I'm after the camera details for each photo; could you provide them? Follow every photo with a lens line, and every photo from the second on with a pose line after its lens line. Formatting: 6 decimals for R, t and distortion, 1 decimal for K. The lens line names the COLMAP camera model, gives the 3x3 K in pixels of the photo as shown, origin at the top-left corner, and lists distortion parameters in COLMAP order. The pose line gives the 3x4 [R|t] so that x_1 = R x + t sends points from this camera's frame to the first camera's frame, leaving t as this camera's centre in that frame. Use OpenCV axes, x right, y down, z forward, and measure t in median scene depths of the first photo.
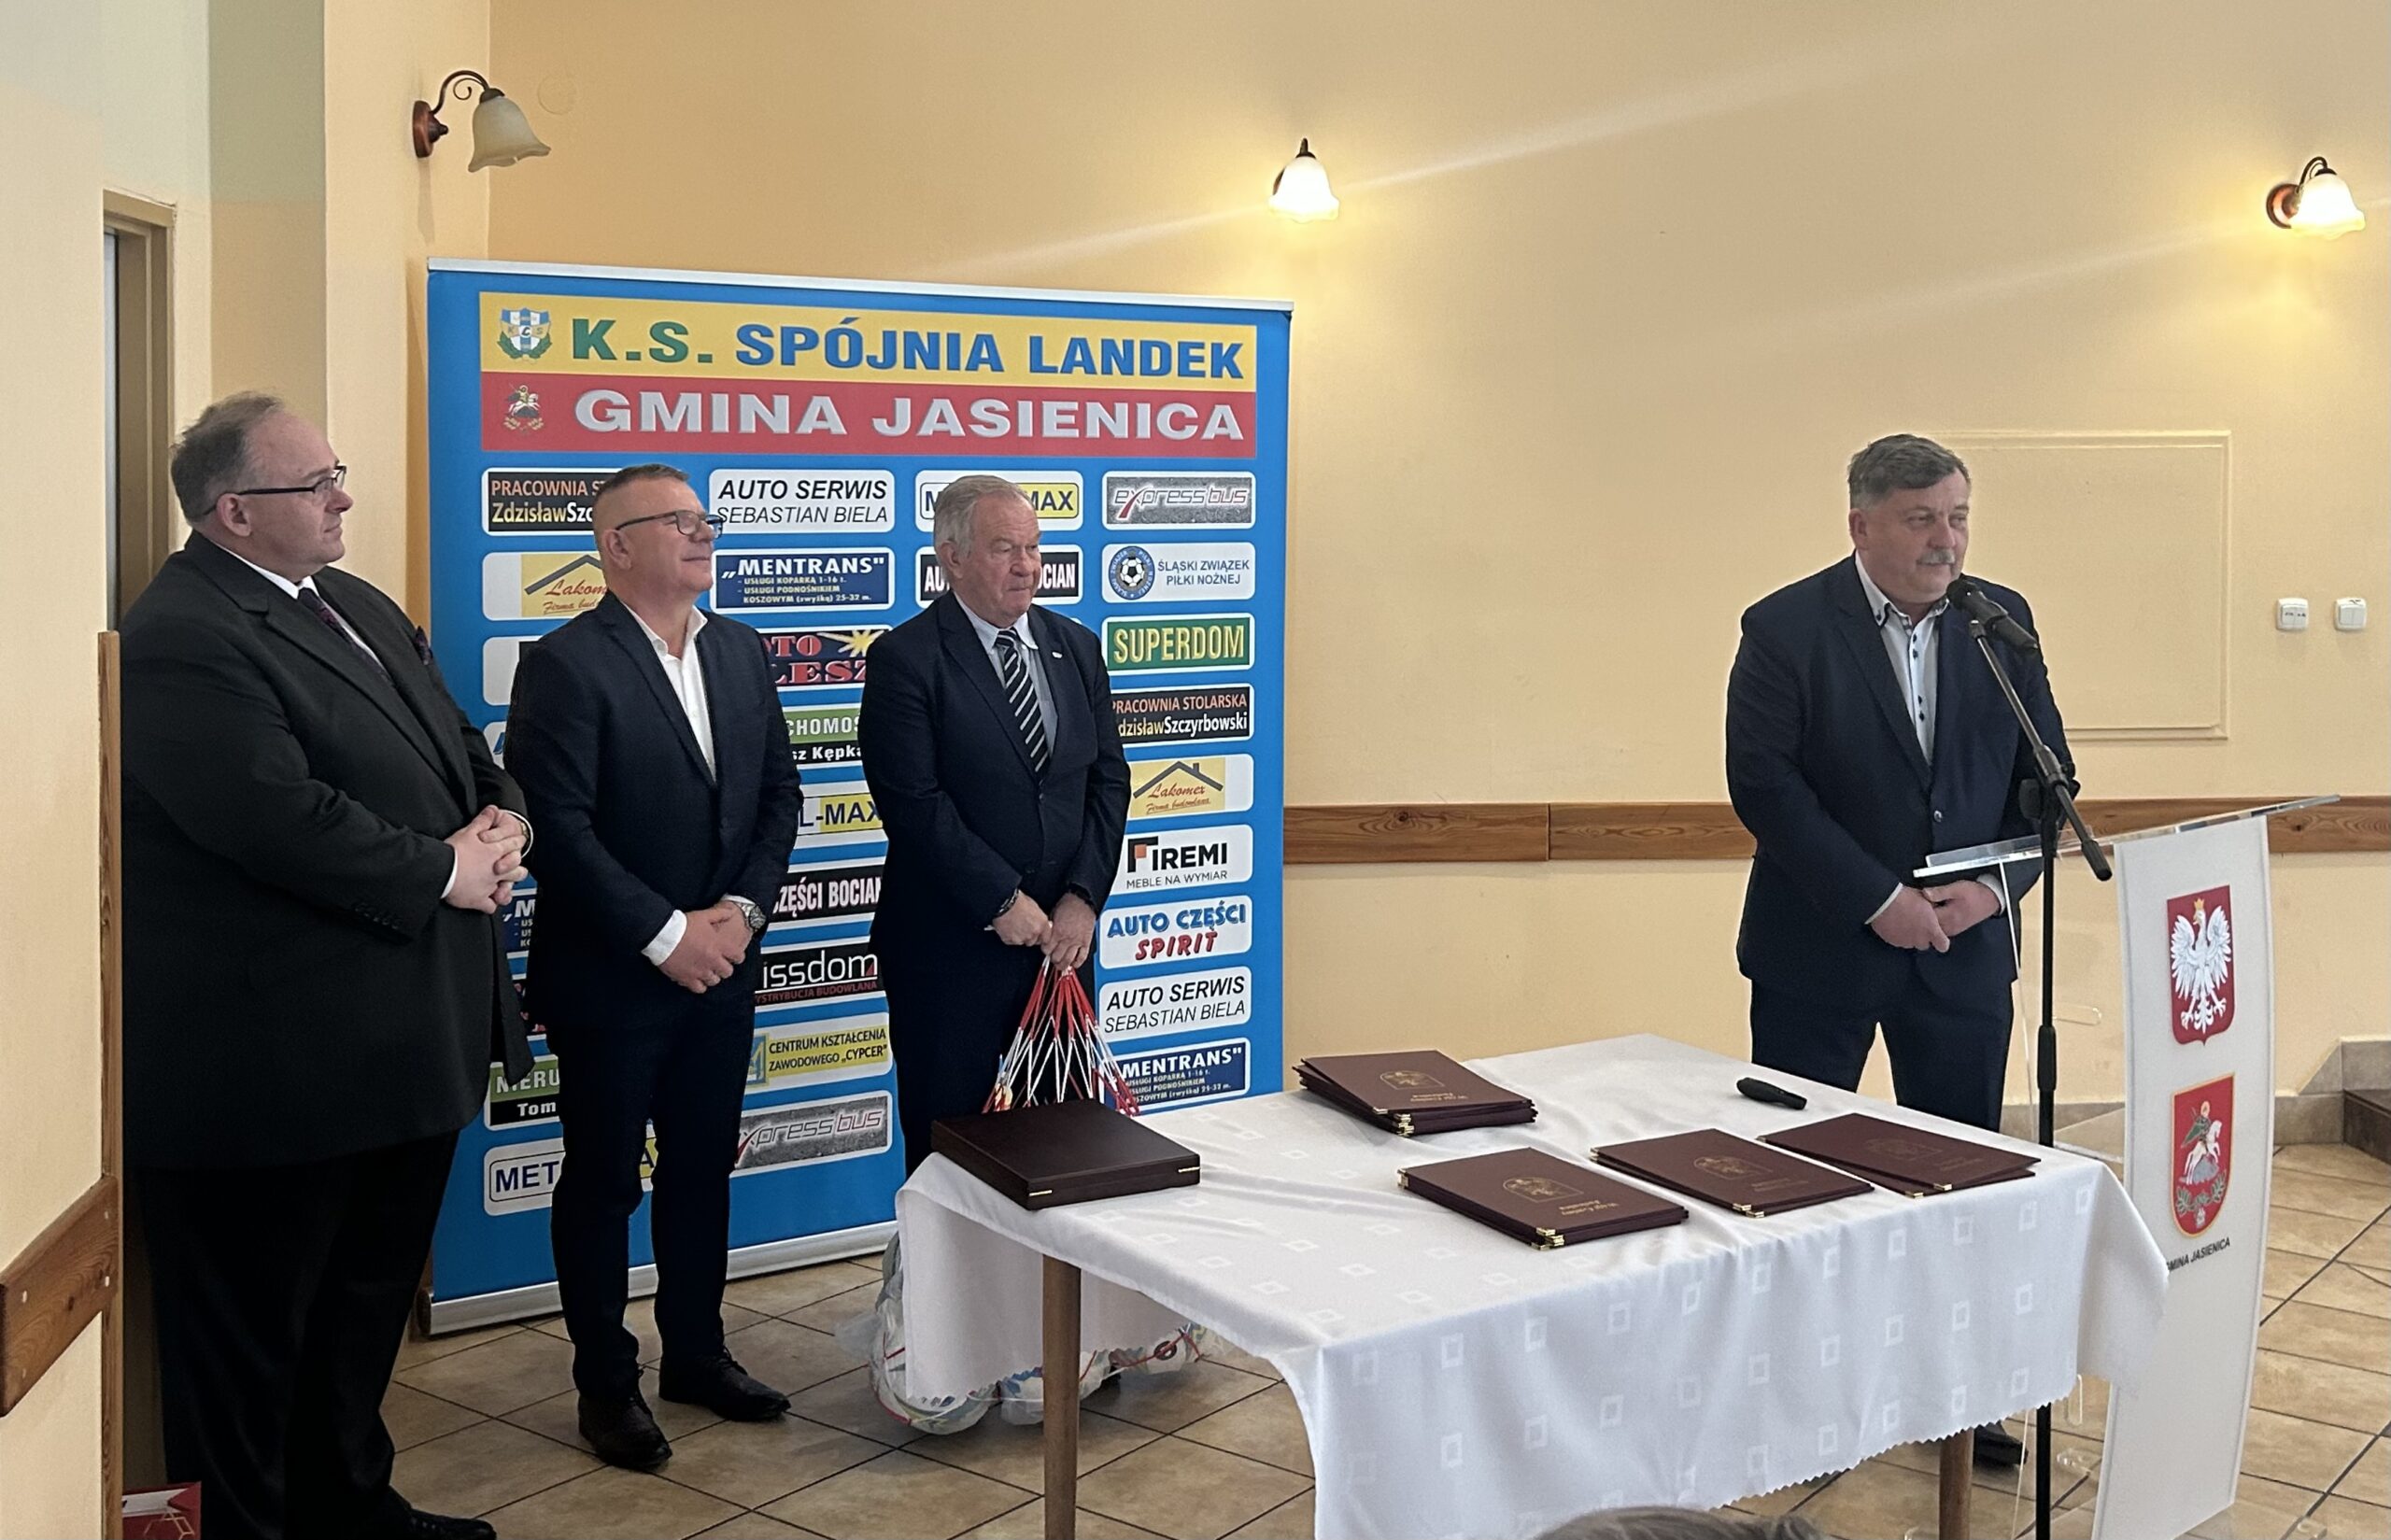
lens RADIAL K [[2519.8, 0, 1235.8], [0, 2519.8, 545.0], [0, 0, 1]] dist [0.121752, 0.000000]
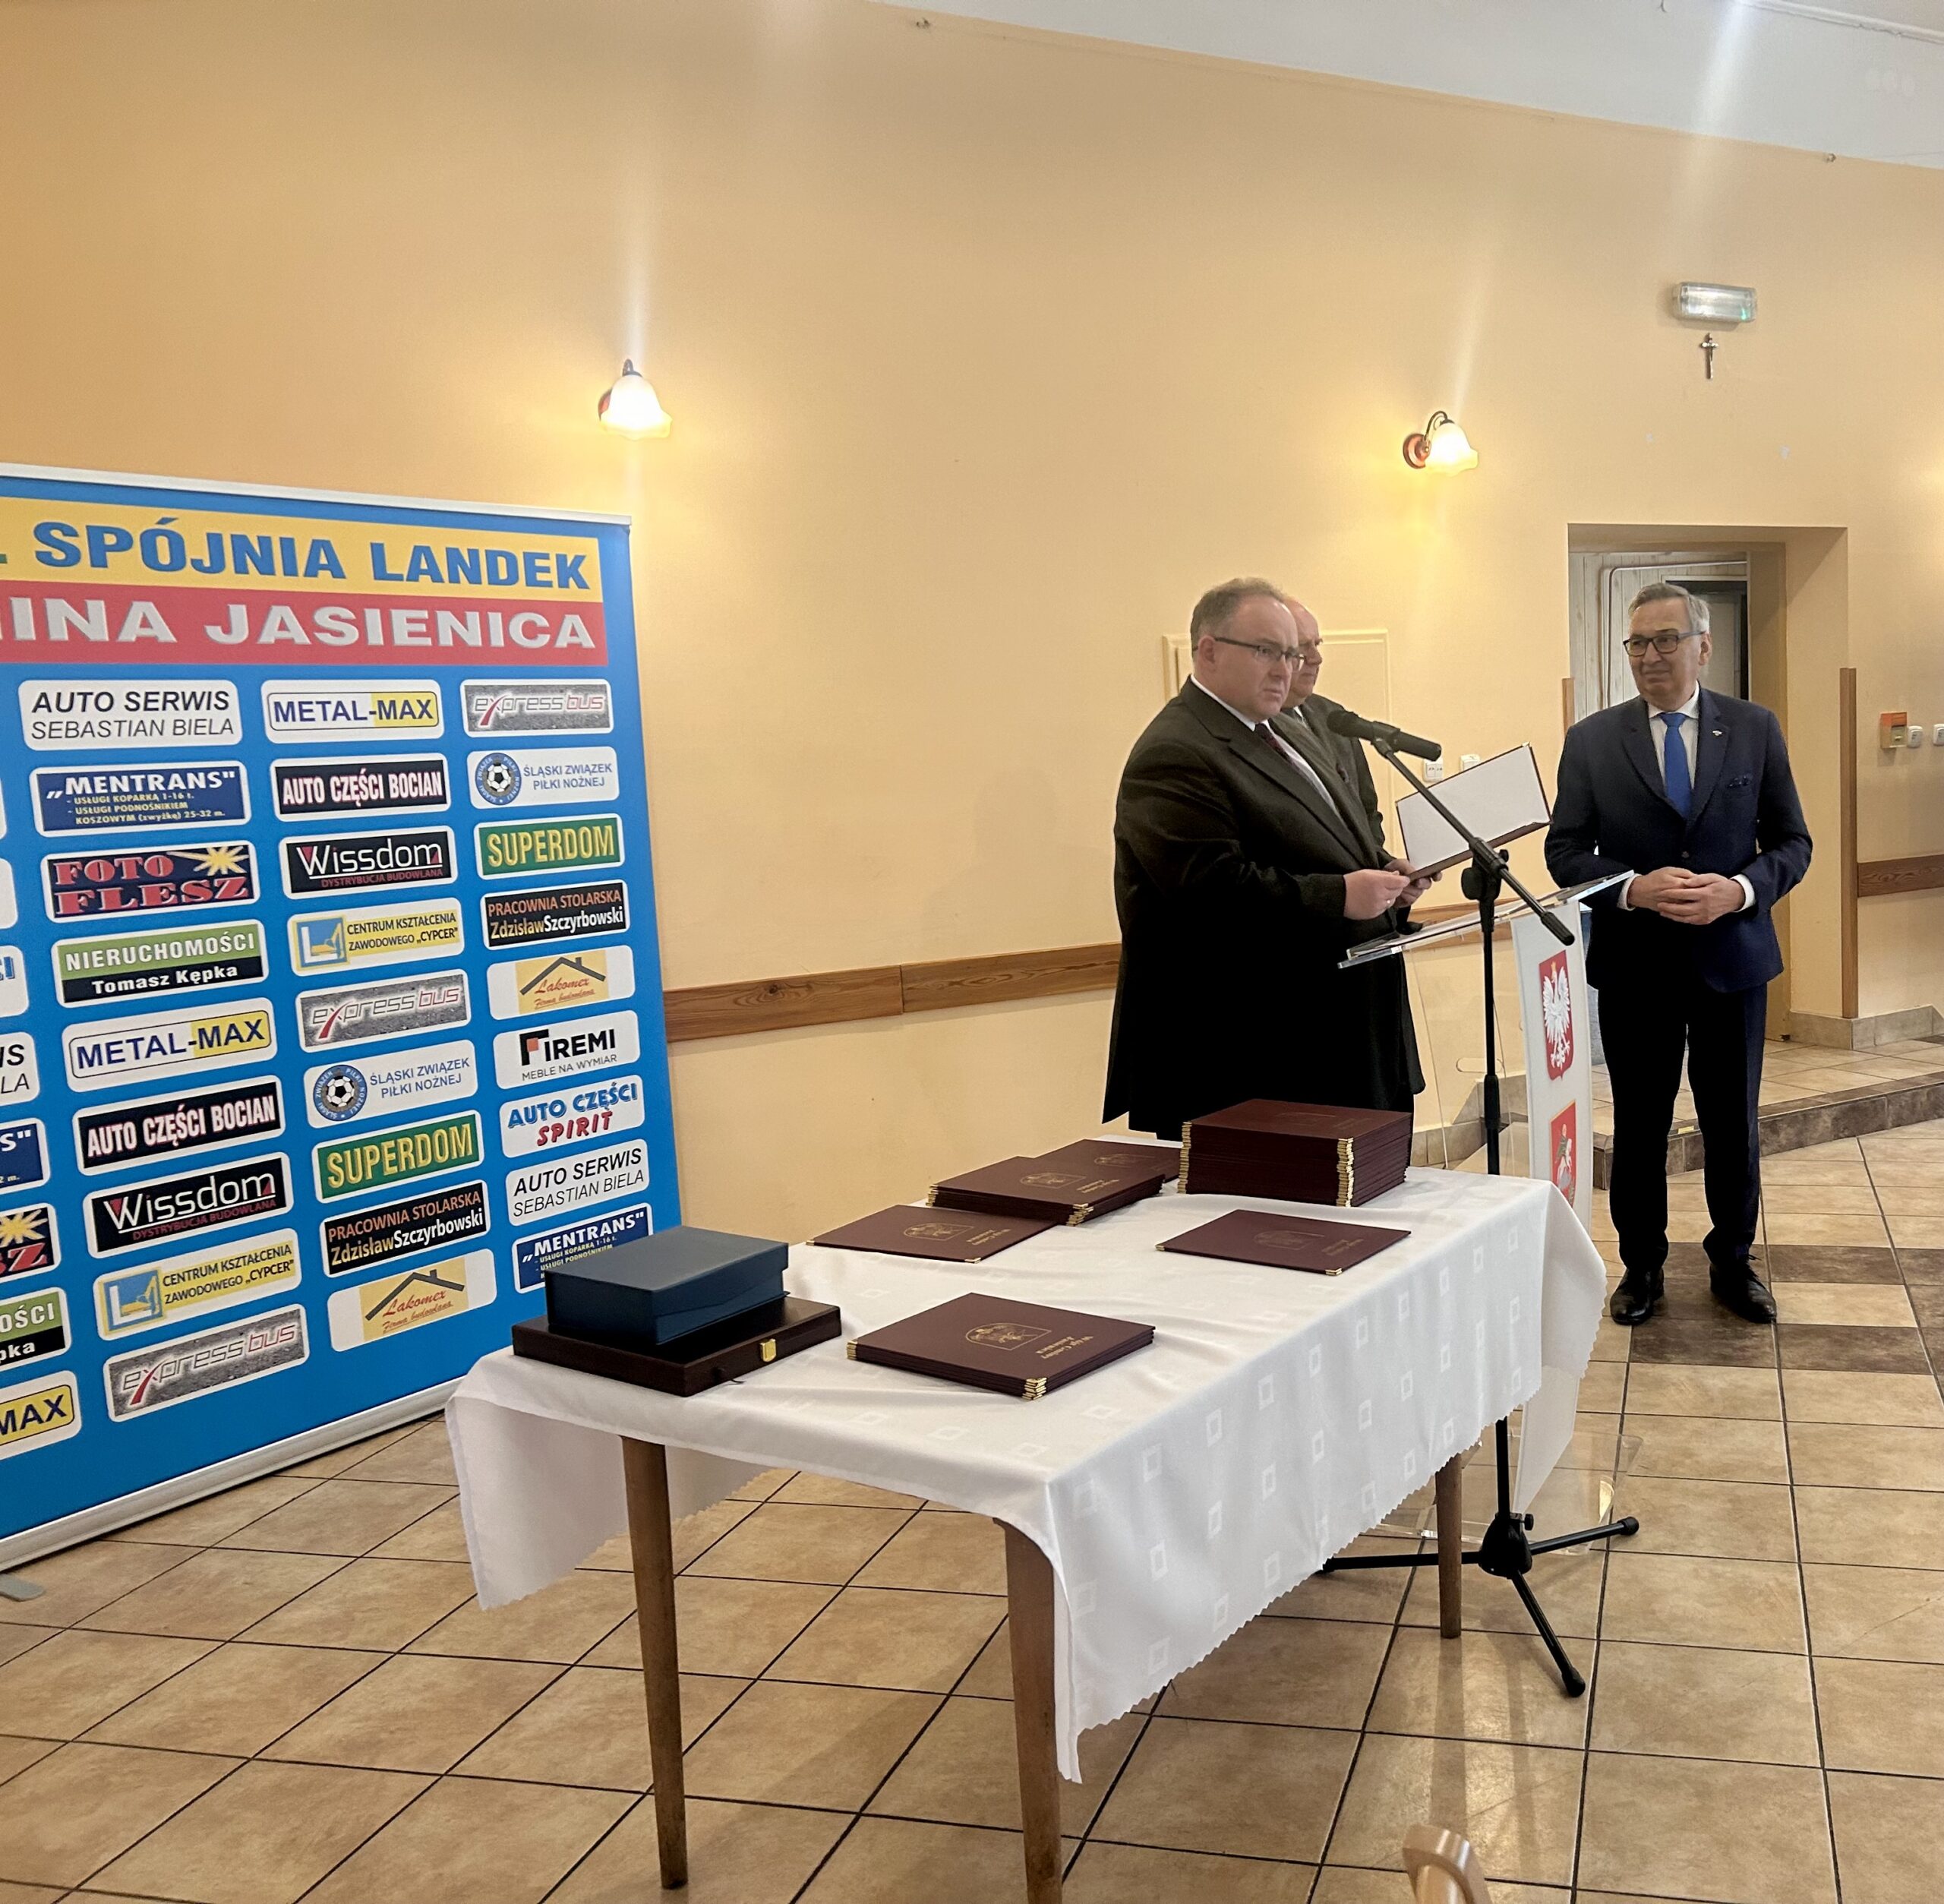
lens RADIAL K [[1786.4, 0, 1145.6], [0, 1786.4, 954.2], [0, 0, 1]] dist [0.009202, 0.000000]
pose [[0.934538, -0.092732, 0.343569, -0.053786], [0.064954, 0.993682, 0.091523, 0.033722], [-0.349886, -0.063216, 0.934657, 0.225615]]
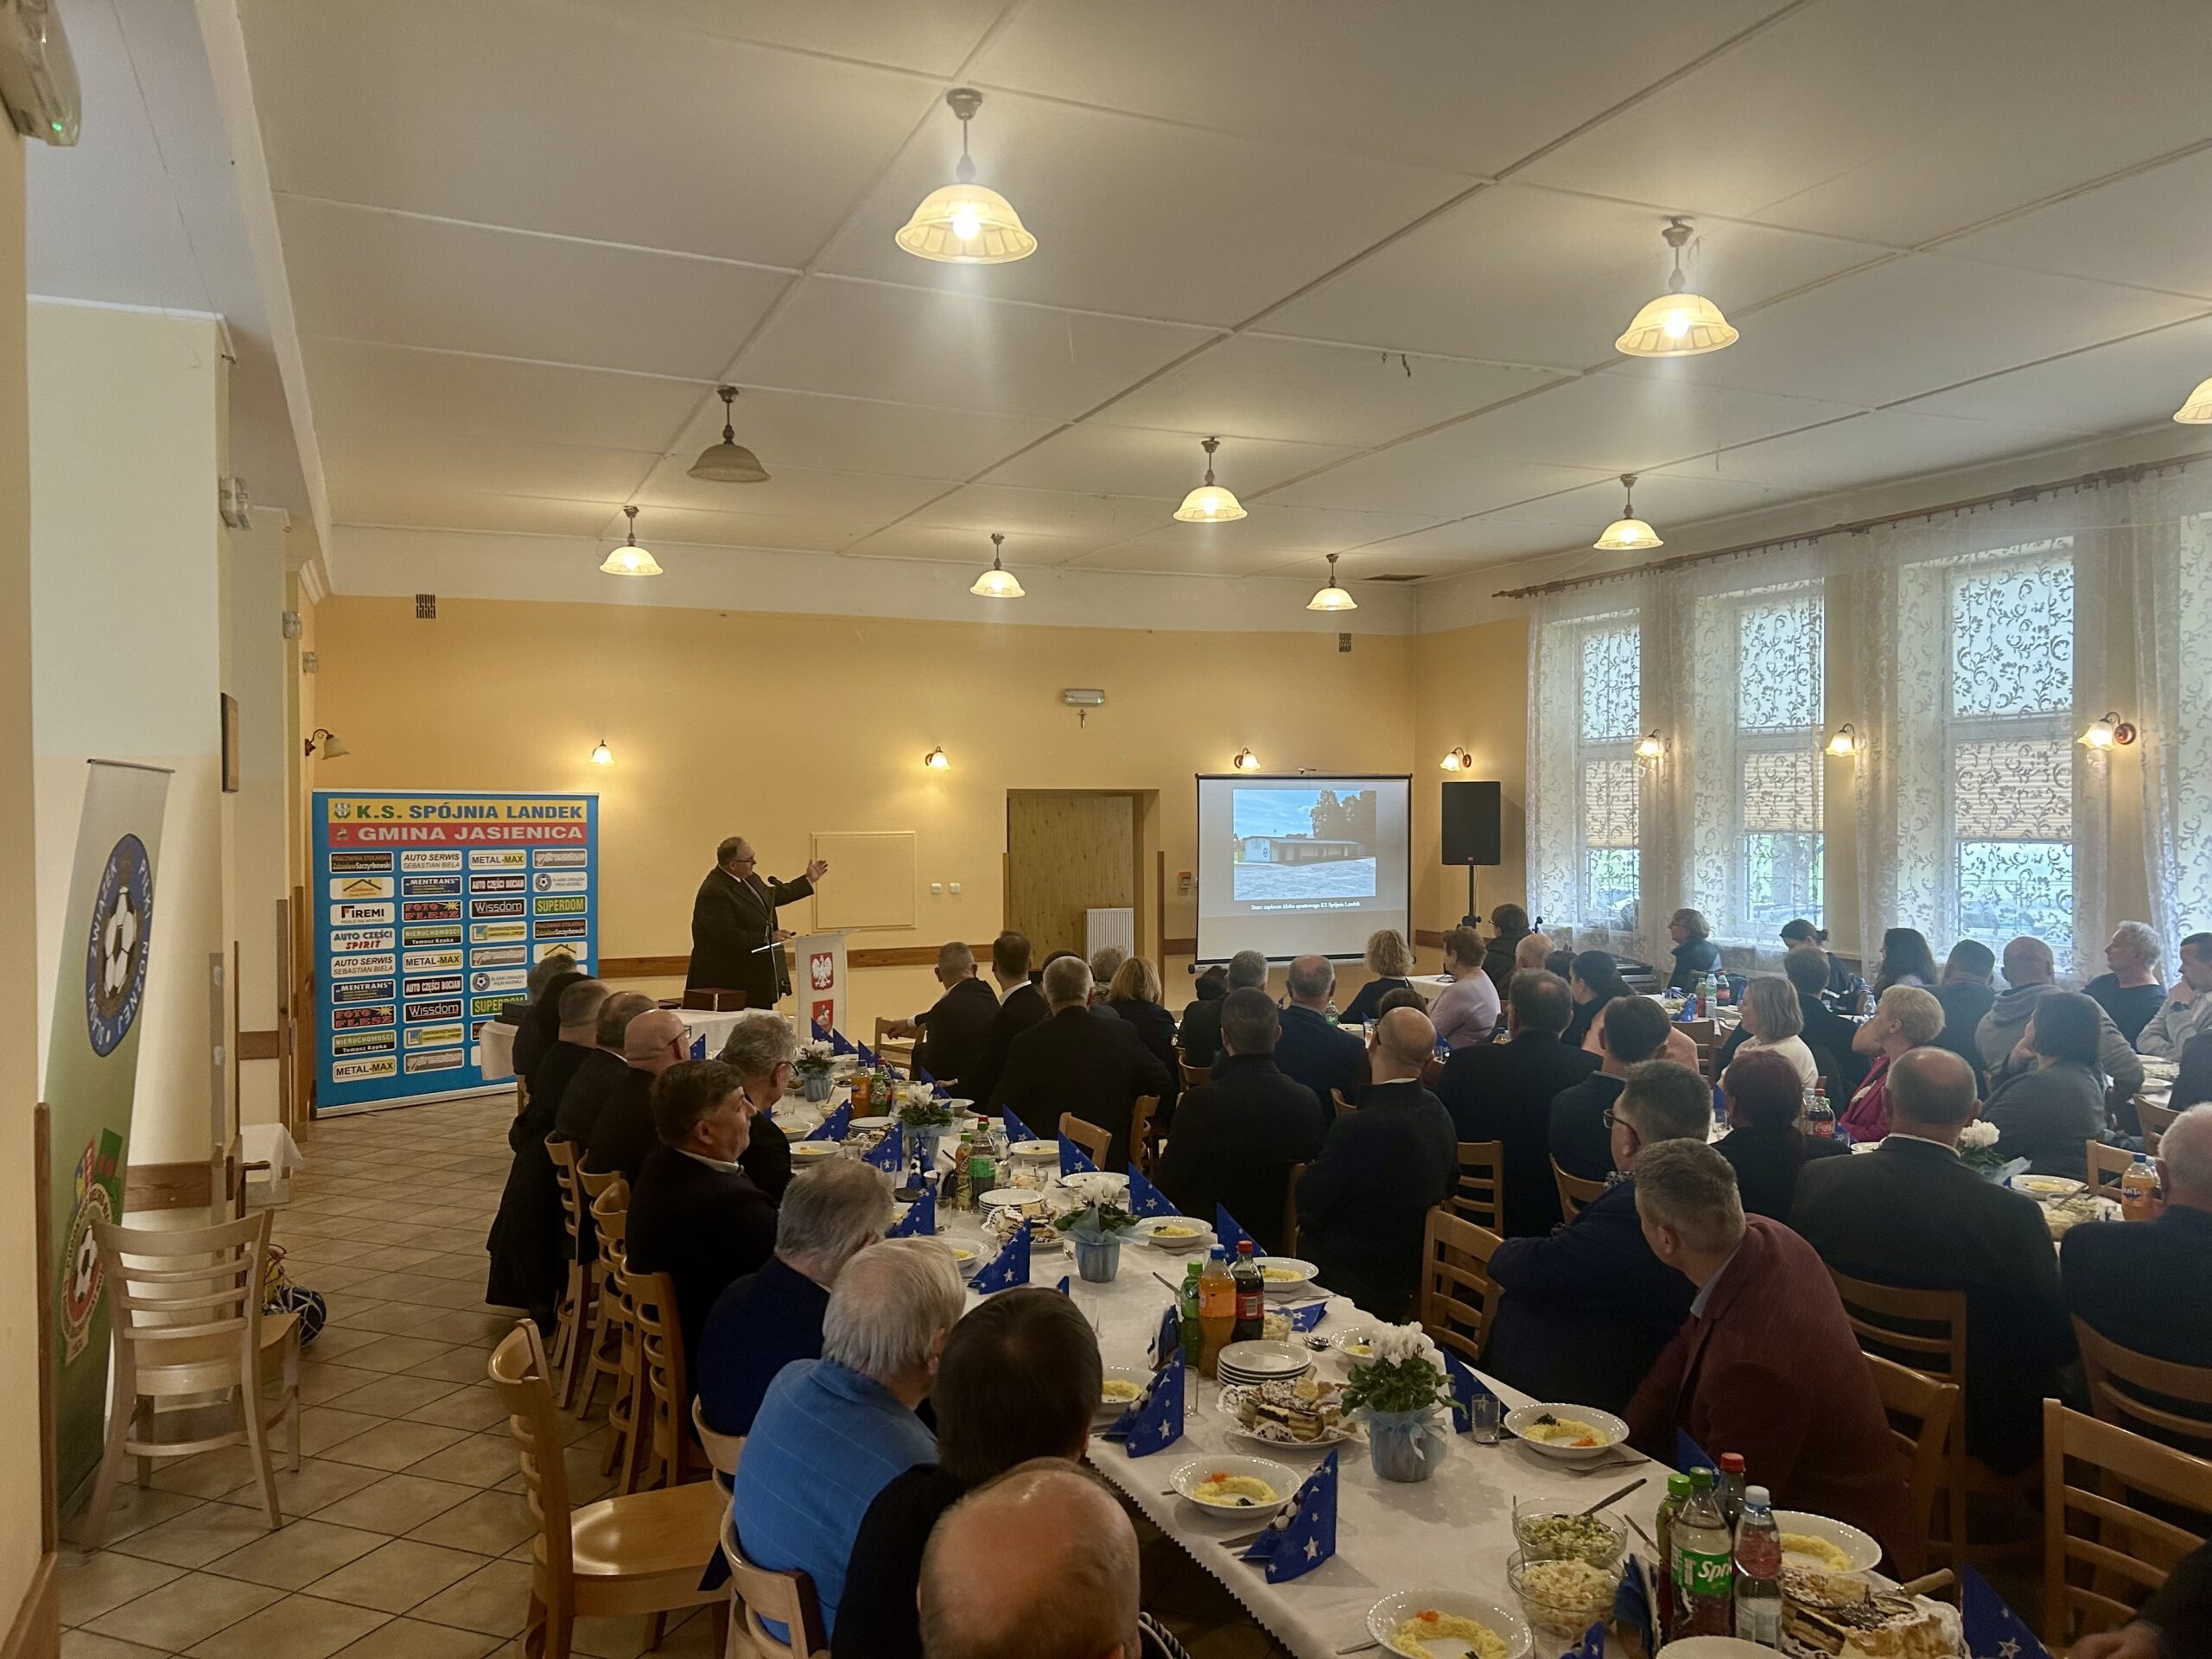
lens RADIAL K [[1667.4, 0, 1123.0], [0, 1667.4, 839.3], [0, 0, 1]] dist [0.011612, -0.011456]
pose [[0.963053, -0.013782, 0.268958, 0.095309], [0.020252, 0.999568, -0.021296, 0.016964], [-0.268548, 0.025957, 0.962916, -1.186428]]
